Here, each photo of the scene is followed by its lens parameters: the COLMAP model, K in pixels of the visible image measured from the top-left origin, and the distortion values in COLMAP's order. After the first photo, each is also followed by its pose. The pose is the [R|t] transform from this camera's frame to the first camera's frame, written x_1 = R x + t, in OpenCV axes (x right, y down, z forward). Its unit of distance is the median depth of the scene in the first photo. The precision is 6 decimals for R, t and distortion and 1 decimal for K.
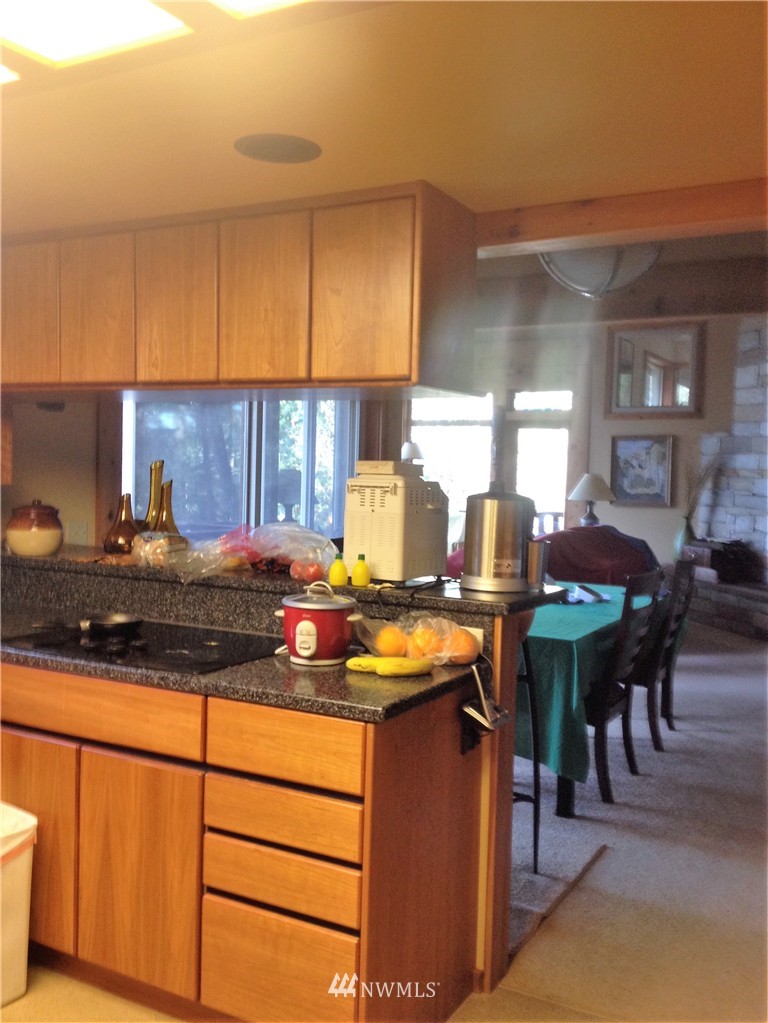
lens RADIAL K [[953.3, 0, 384.0], [0, 953.3, 511.5], [0, 0, 1]] dist [0.064553, -0.003177]
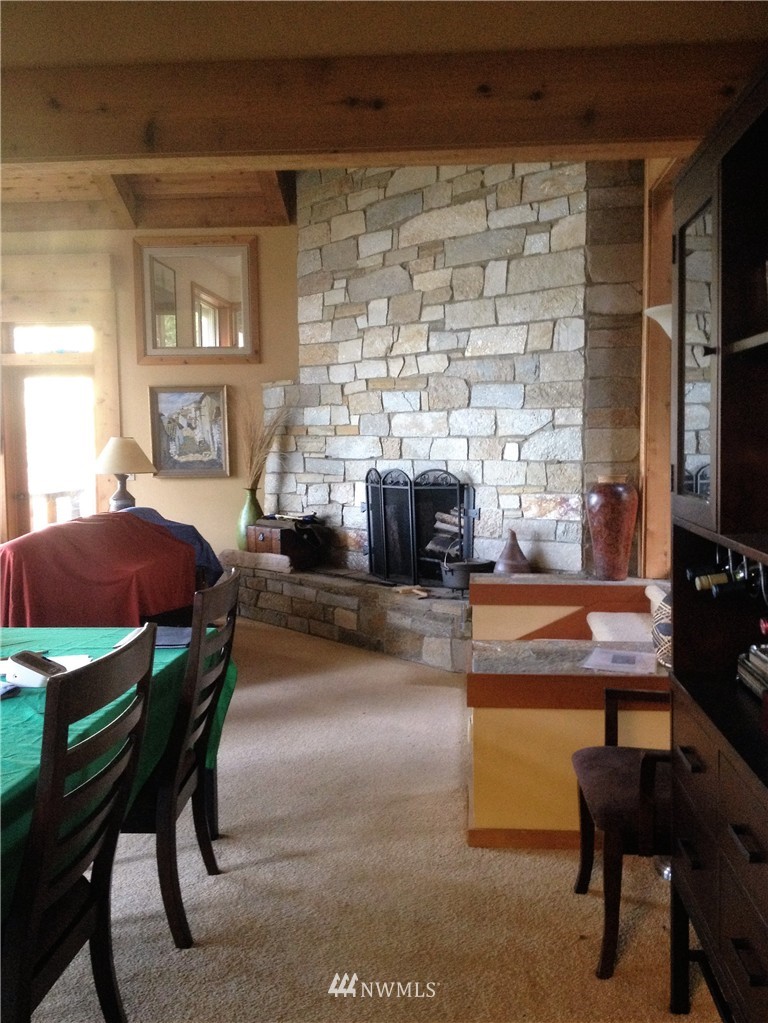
lens RADIAL K [[953.3, 0, 384.0], [0, 953.3, 511.5], [0, 0, 1]] dist [0.064553, -0.003177]
pose [[0.910396, -0.063509, 0.408836, 0.093692], [0.049966, 0.997793, 0.043733, -0.004511], [-0.410711, -0.019387, 0.911560, 0.240802]]
